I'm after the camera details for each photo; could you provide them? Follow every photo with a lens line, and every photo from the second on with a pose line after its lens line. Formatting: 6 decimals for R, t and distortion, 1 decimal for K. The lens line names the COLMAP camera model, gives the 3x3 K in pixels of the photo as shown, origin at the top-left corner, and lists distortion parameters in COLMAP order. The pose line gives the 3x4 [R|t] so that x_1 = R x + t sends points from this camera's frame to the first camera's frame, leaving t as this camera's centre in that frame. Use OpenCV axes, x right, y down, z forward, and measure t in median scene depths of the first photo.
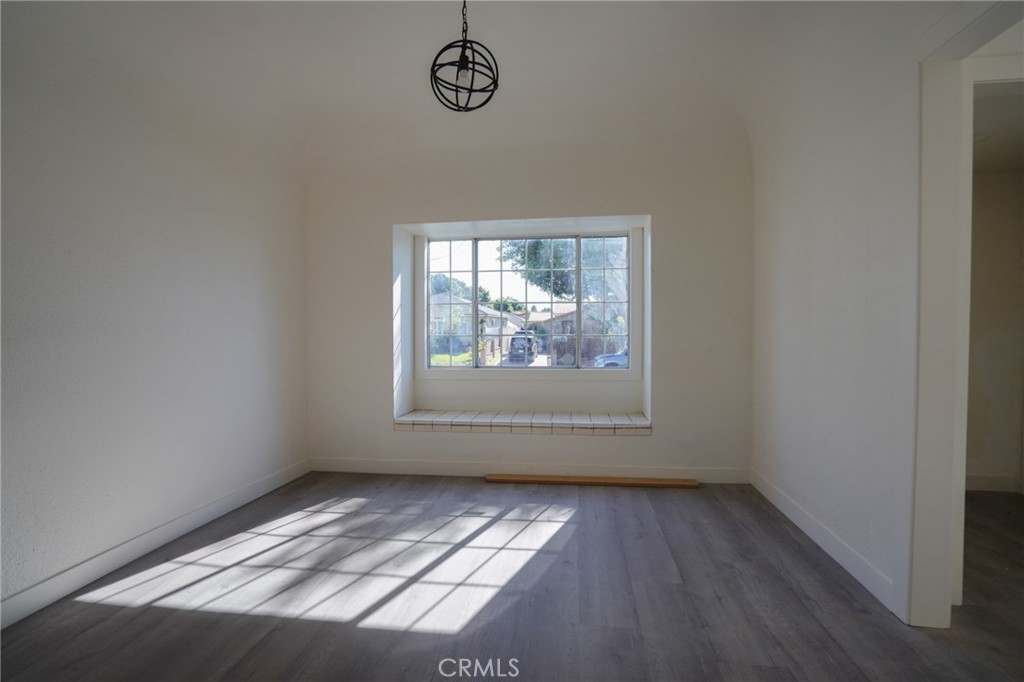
lens RADIAL K [[472.2, 0, 513.8], [0, 472.2, 339.0], [0, 0, 1]] dist [-0.000805, 0.000007]
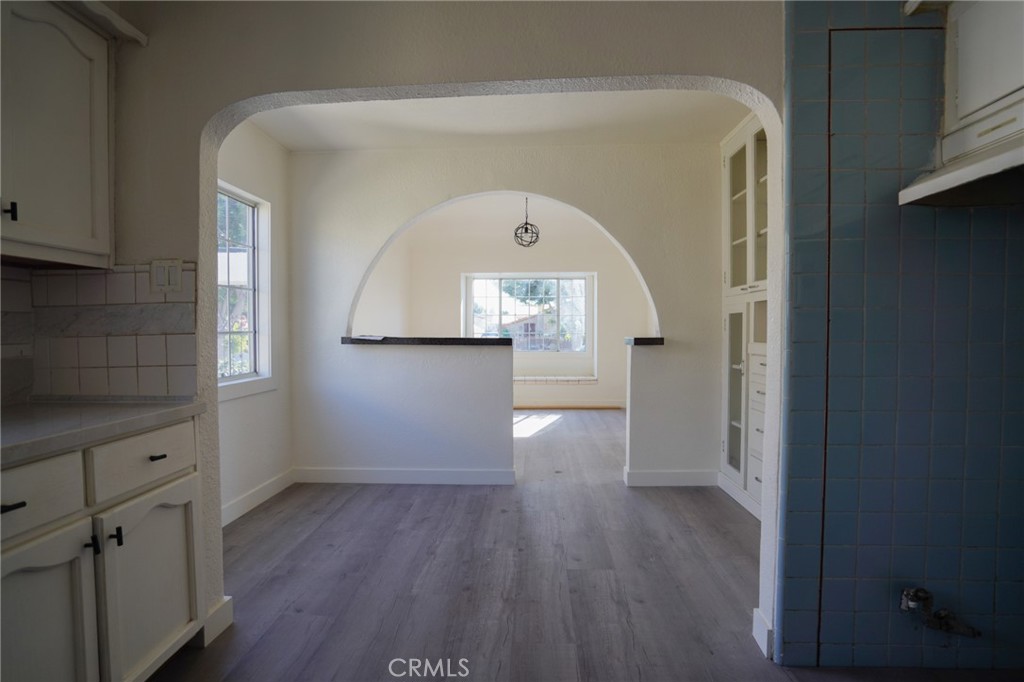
lens RADIAL K [[472.2, 0, 511.3], [0, 472.2, 341.9], [0, 0, 1]] dist [-0.000805, 0.000007]
pose [[0.995824, -0.002605, 0.091253, -0.216421], [0.001818, 0.999960, 0.008714, 0.009178], [-0.091272, -0.008512, 0.995790, -0.818160]]
